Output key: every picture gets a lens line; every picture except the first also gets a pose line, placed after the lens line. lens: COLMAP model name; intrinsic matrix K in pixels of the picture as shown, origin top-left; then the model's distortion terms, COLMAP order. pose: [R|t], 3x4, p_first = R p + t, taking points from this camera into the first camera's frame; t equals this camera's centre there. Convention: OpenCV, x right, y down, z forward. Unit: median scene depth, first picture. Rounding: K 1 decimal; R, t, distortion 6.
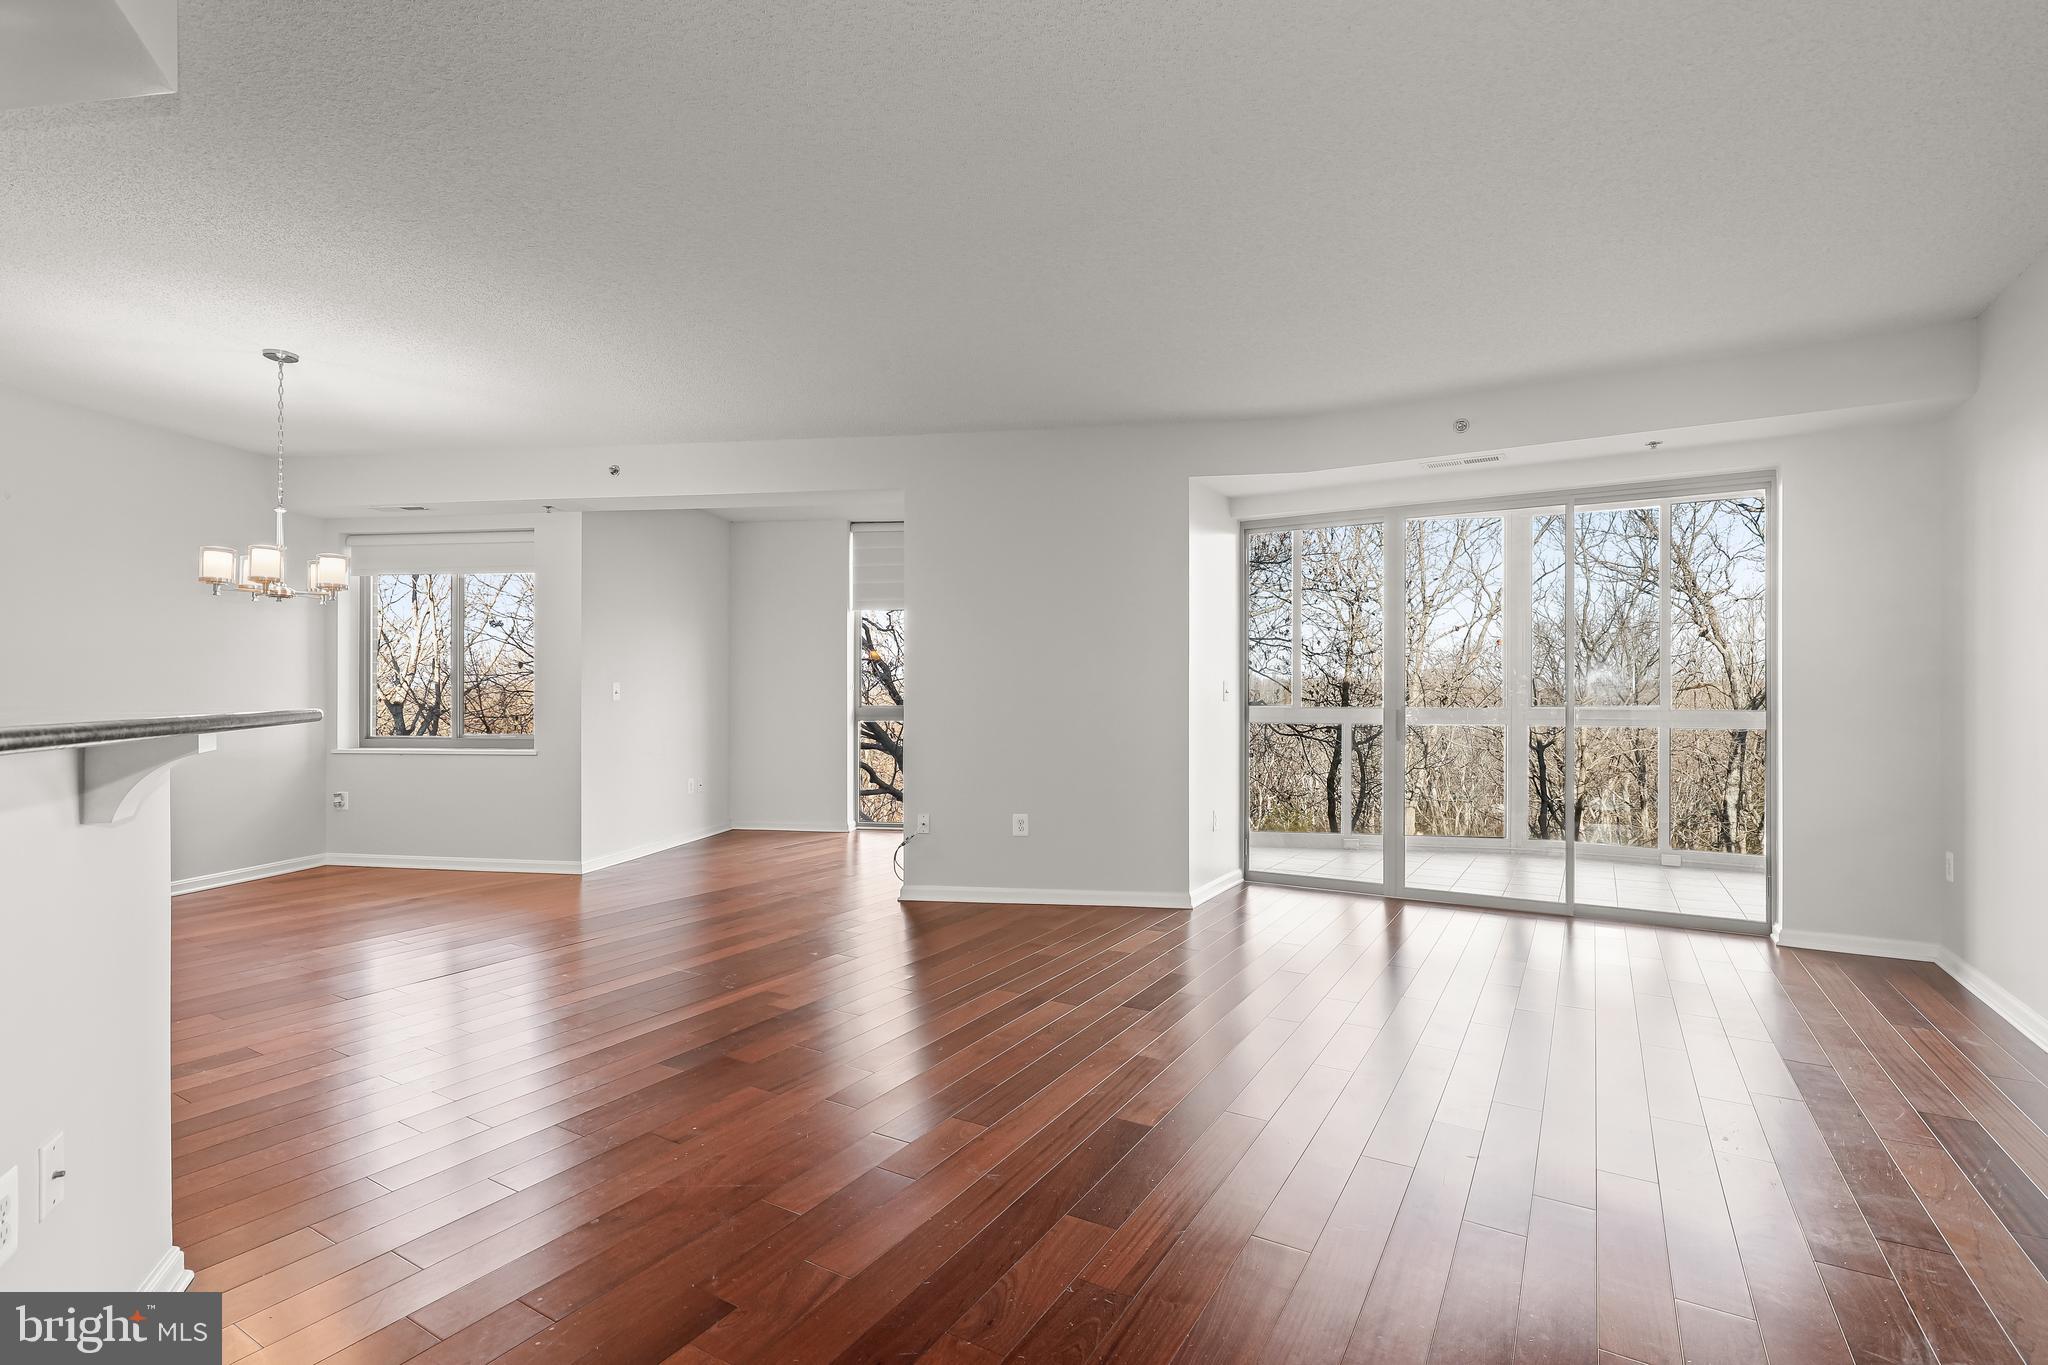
lens RADIAL K [[941.1, 0, 1045.0], [0, 941.1, 690.9], [0, 0, 1]] dist [0.003772, -0.000112]
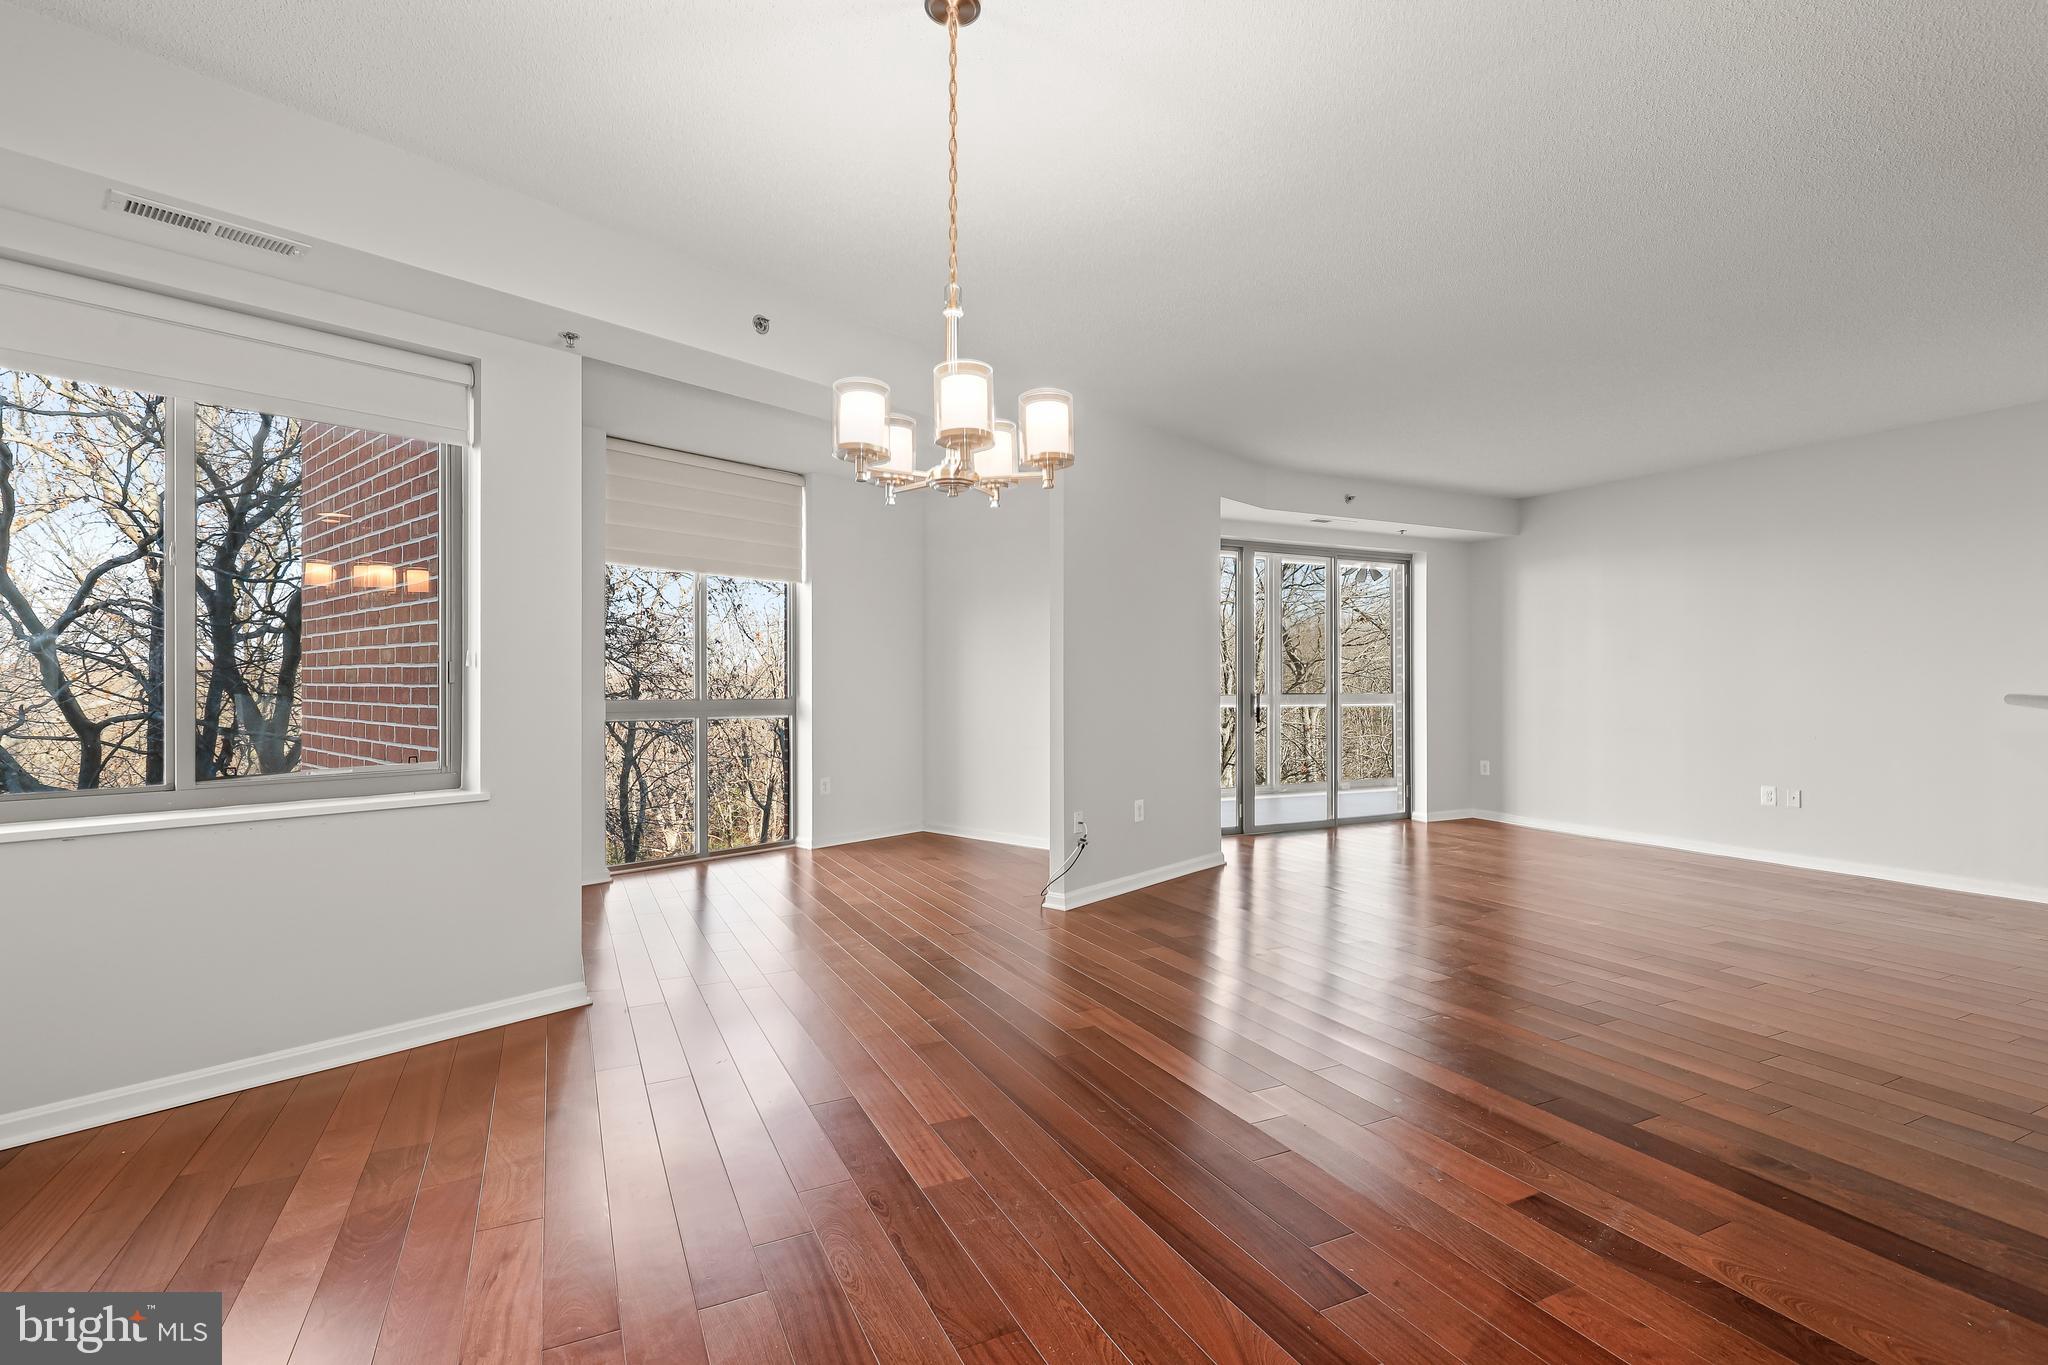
lens RADIAL K [[941.1, 0, 1045.6], [0, 941.1, 685.4], [0, 0, 1]] dist [0.003772, -0.000112]
pose [[0.541472, -0.004431, 0.840707, -0.835830], [0.002299, 0.999990, 0.003790, 0.003342], [-0.840716, -0.000120, 0.541476, 0.481893]]
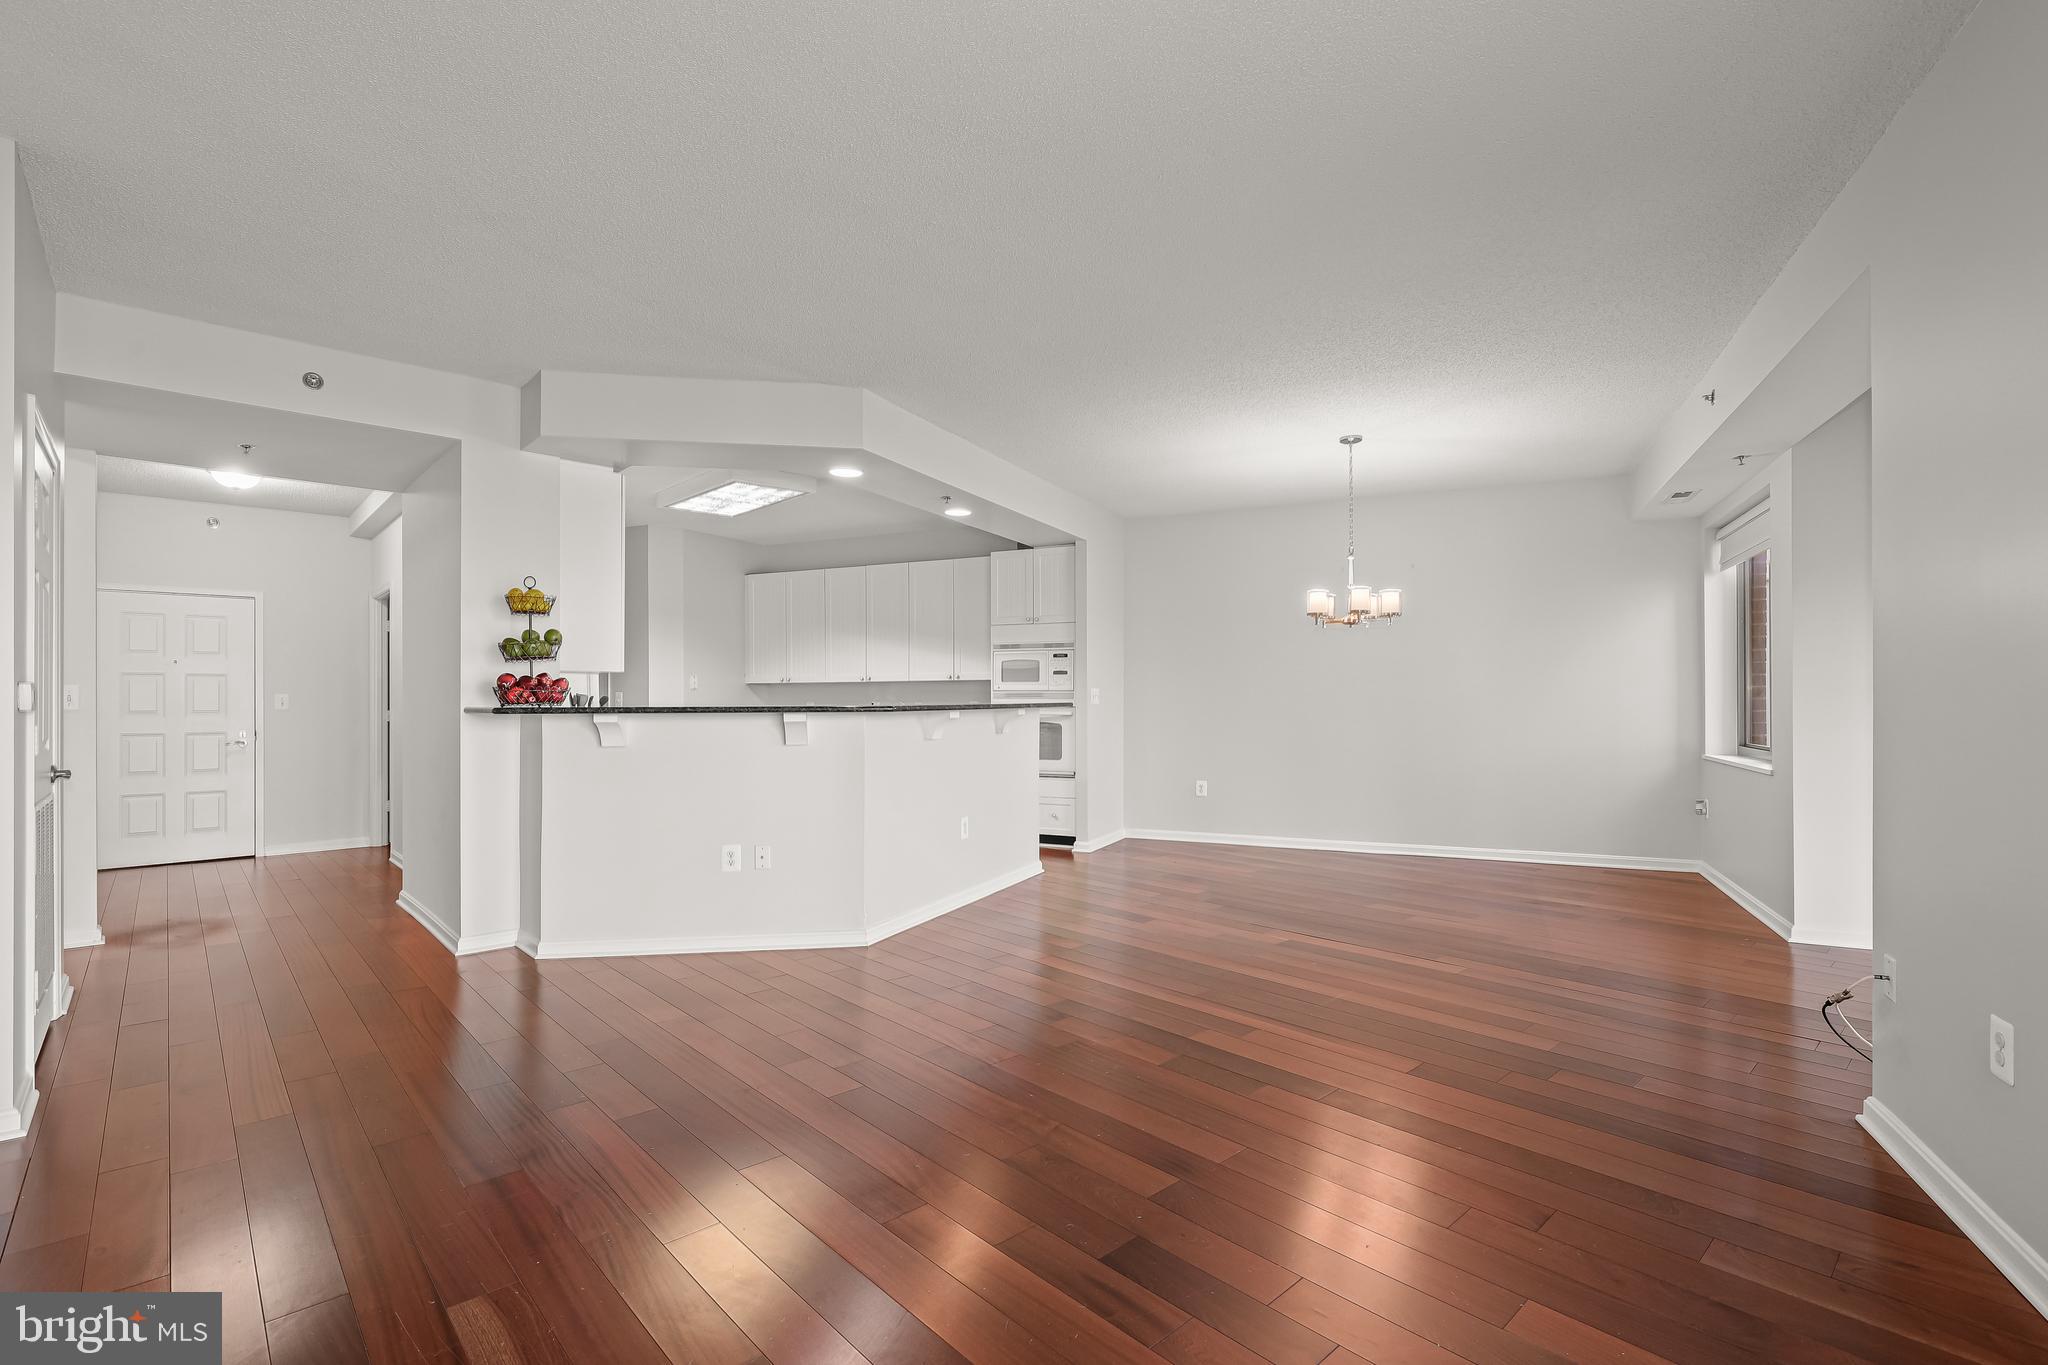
lens RADIAL K [[941.1, 0, 1036.0], [0, 941.1, 691.4], [0, 0, 1]] dist [0.003772, -0.000112]
pose [[-0.284783, -0.009632, -0.958544, 0.392023], [0.004751, 0.999923, -0.011460, 0.005248], [0.958580, -0.007817, -0.284715, 0.664410]]
